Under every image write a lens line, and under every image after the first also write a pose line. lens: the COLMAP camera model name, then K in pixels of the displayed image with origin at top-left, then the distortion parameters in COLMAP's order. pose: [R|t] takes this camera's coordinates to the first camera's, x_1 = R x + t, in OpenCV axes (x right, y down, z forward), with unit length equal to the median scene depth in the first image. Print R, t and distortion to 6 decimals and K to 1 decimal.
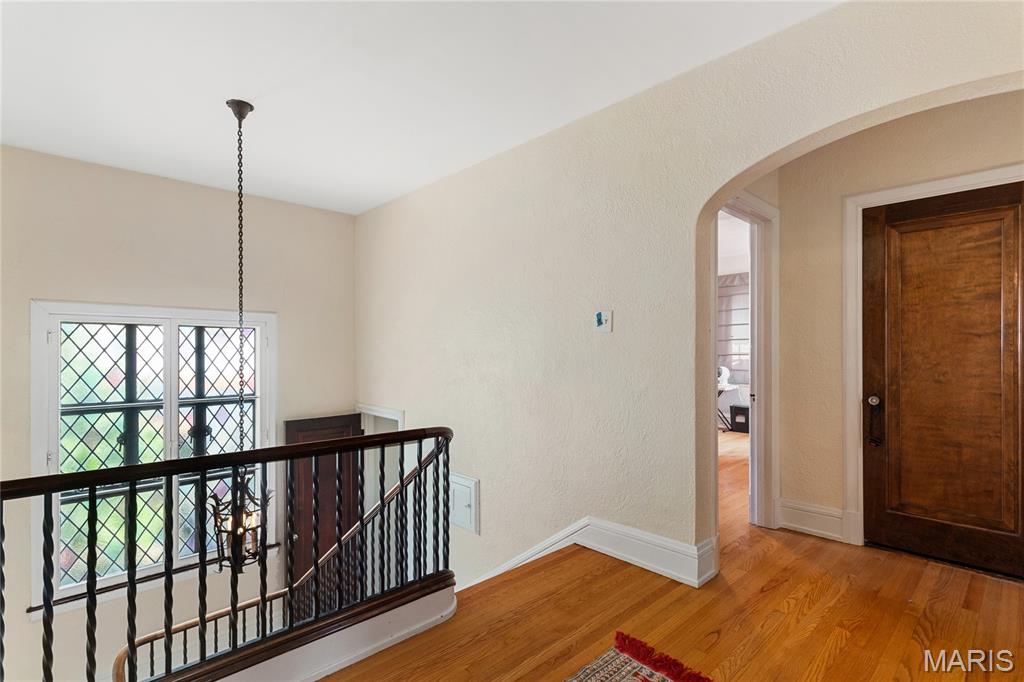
lens RADIAL K [[492.8, 0, 503.8], [0, 492.8, 347.0], [0, 0, 1]] dist [0.001014, -0.000283]
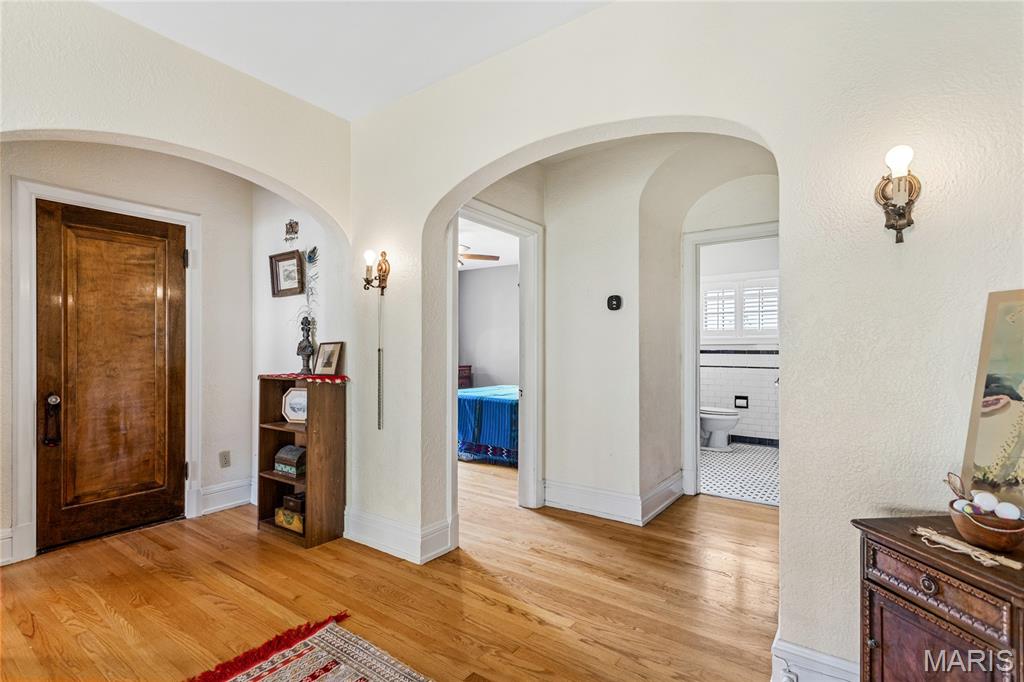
lens RADIAL K [[492.8, 0, 506.7], [0, 492.8, 344.5], [0, 0, 1]] dist [0.001014, -0.000283]
pose [[-0.209604, 0.009952, 0.977736, -0.408019], [-0.007486, 0.999903, -0.011783, 0.003922], [-0.977758, -0.009789, -0.209509, 0.341515]]
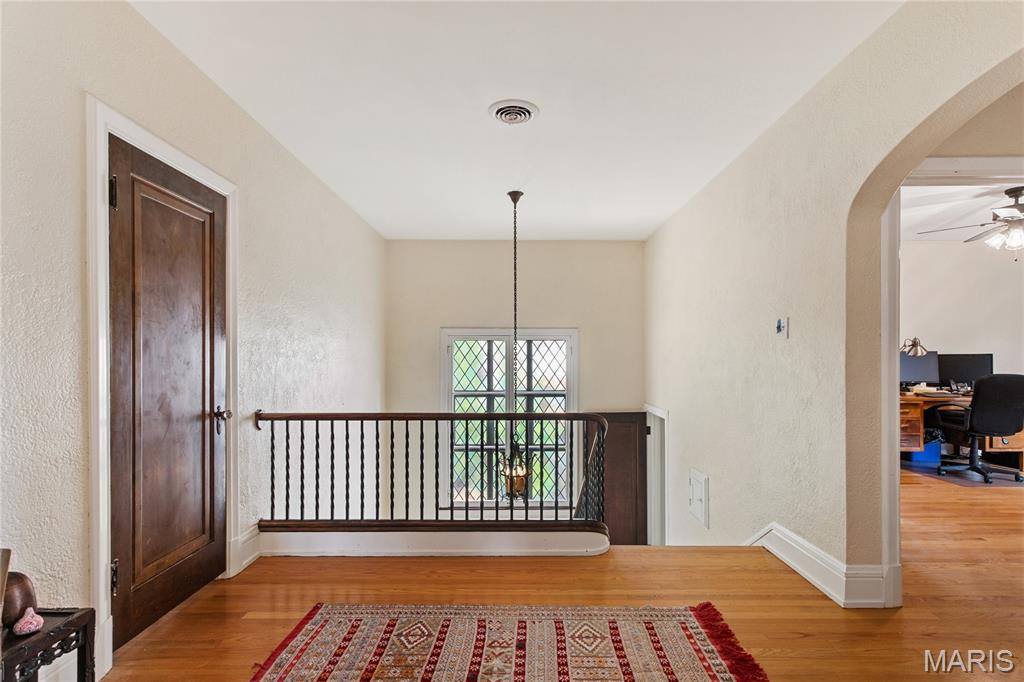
lens RADIAL K [[492.8, 0, 514.5], [0, 492.8, 350.4], [0, 0, 1]] dist [0.001014, -0.000283]
pose [[0.739237, -0.010117, -0.673369, 0.497368], [0.005985, 0.999946, -0.008453, -0.000875], [0.673418, 0.002219, 0.739258, -0.113592]]
